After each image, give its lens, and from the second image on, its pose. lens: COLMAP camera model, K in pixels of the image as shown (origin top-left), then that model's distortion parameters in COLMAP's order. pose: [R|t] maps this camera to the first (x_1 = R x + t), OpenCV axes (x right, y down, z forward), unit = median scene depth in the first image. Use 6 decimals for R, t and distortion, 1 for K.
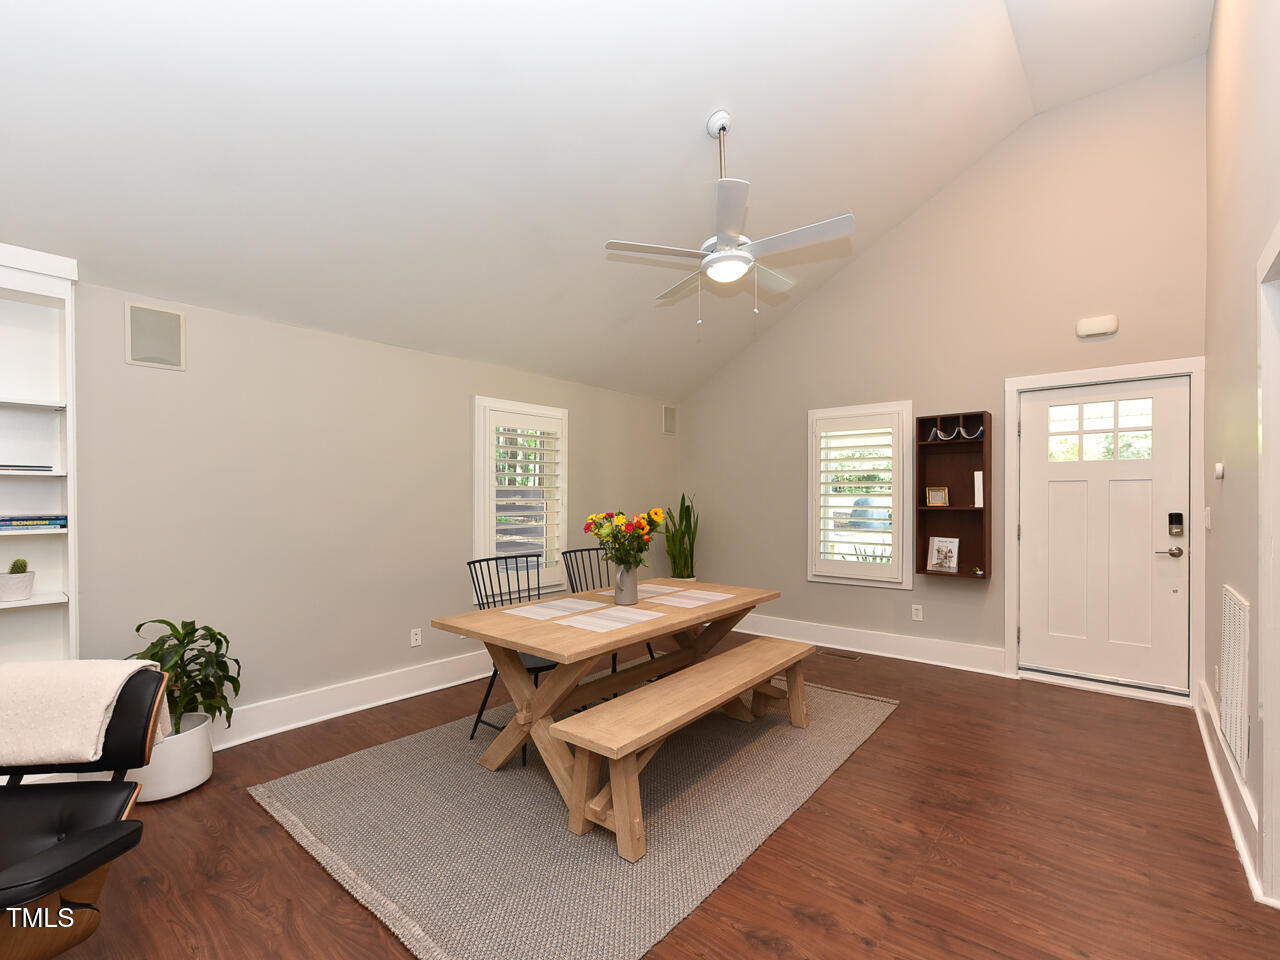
lens RADIAL K [[564.3, 0, 688.8], [0, 564.3, 509.1], [0, 0, 1]] dist [0.025112, -0.000202]
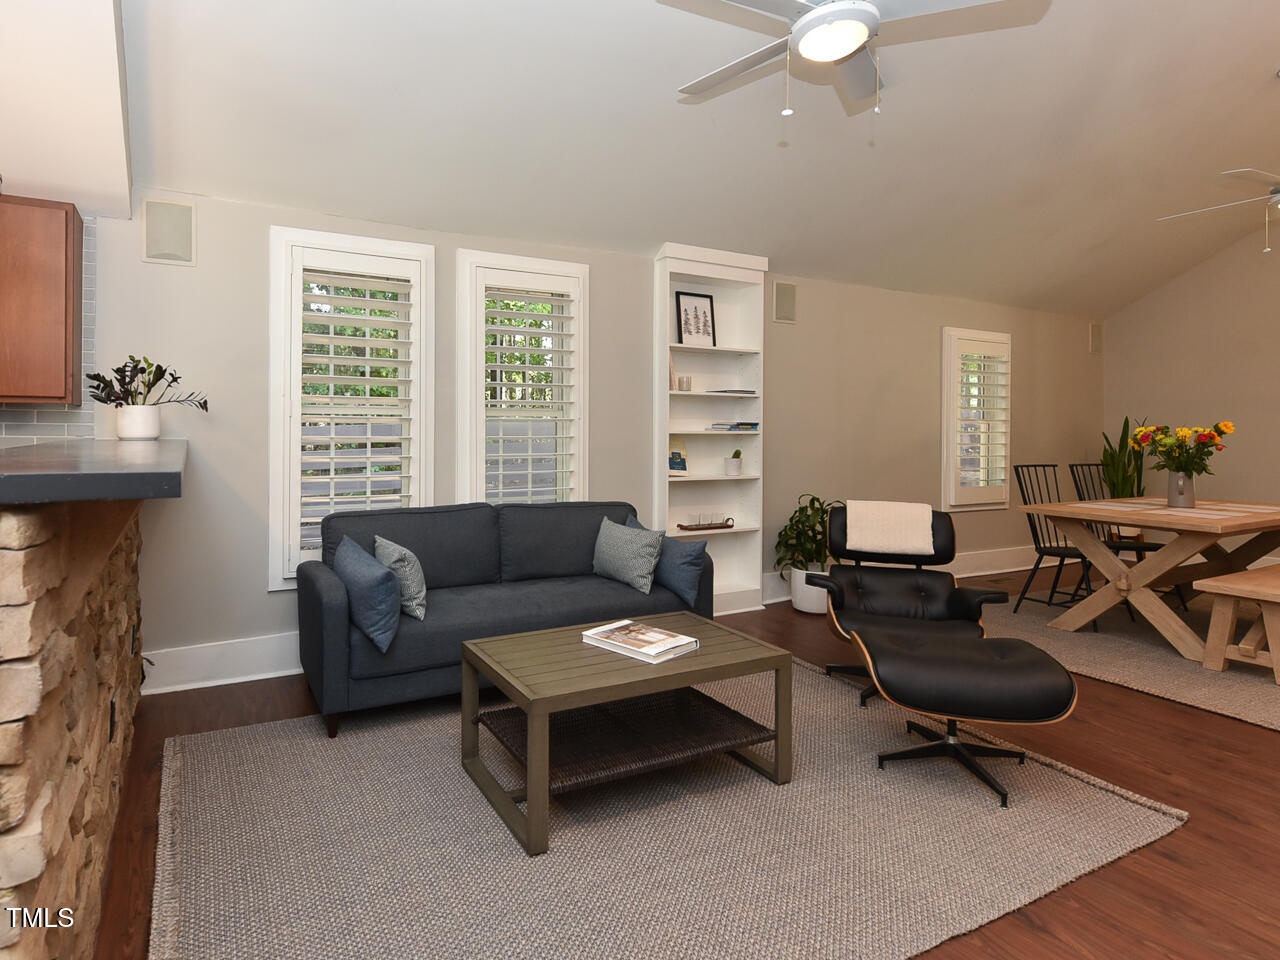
lens RADIAL K [[687.2, 0, 551.5], [0, 687.2, 426.4], [0, 0, 1]] dist [-0.001154, -0.003476]
pose [[0.899352, 0.011285, -0.437079, -0.497064], [-0.025958, 0.999282, -0.027612, 0.060657], [0.436453, 0.036179, 0.898999, -0.592726]]
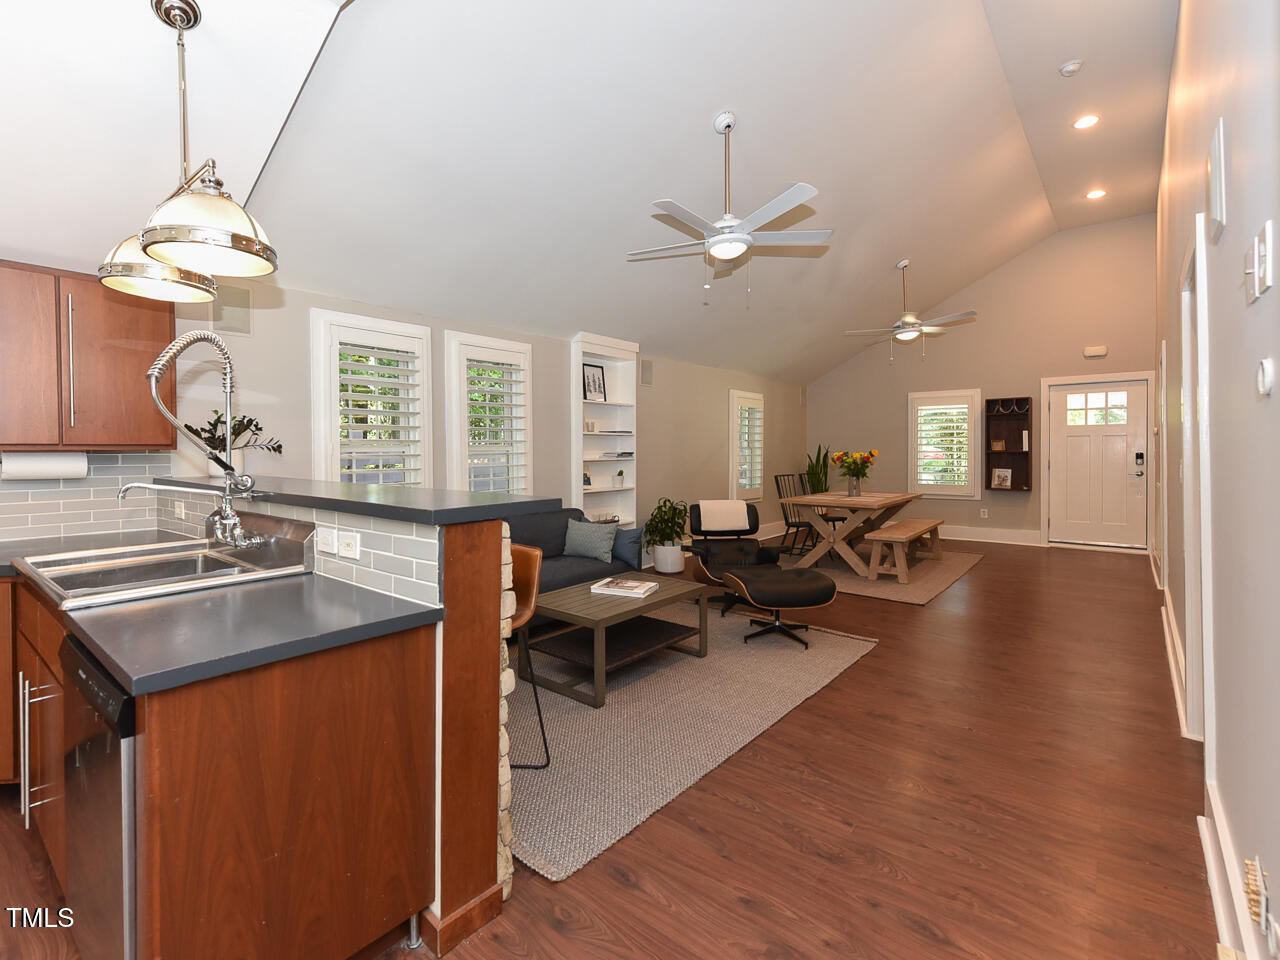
lens RADIAL K [[563.4, 0, 593.0], [0, 563.4, 462.5], [0, 0, 1]] dist [-0.008539, -0.000692]
pose [[0.995550, 0.003049, -0.094182, -0.666478], [-0.003609, 0.999977, -0.005775, 0.047894], [0.094162, 0.006089, 0.995538, -0.863424]]
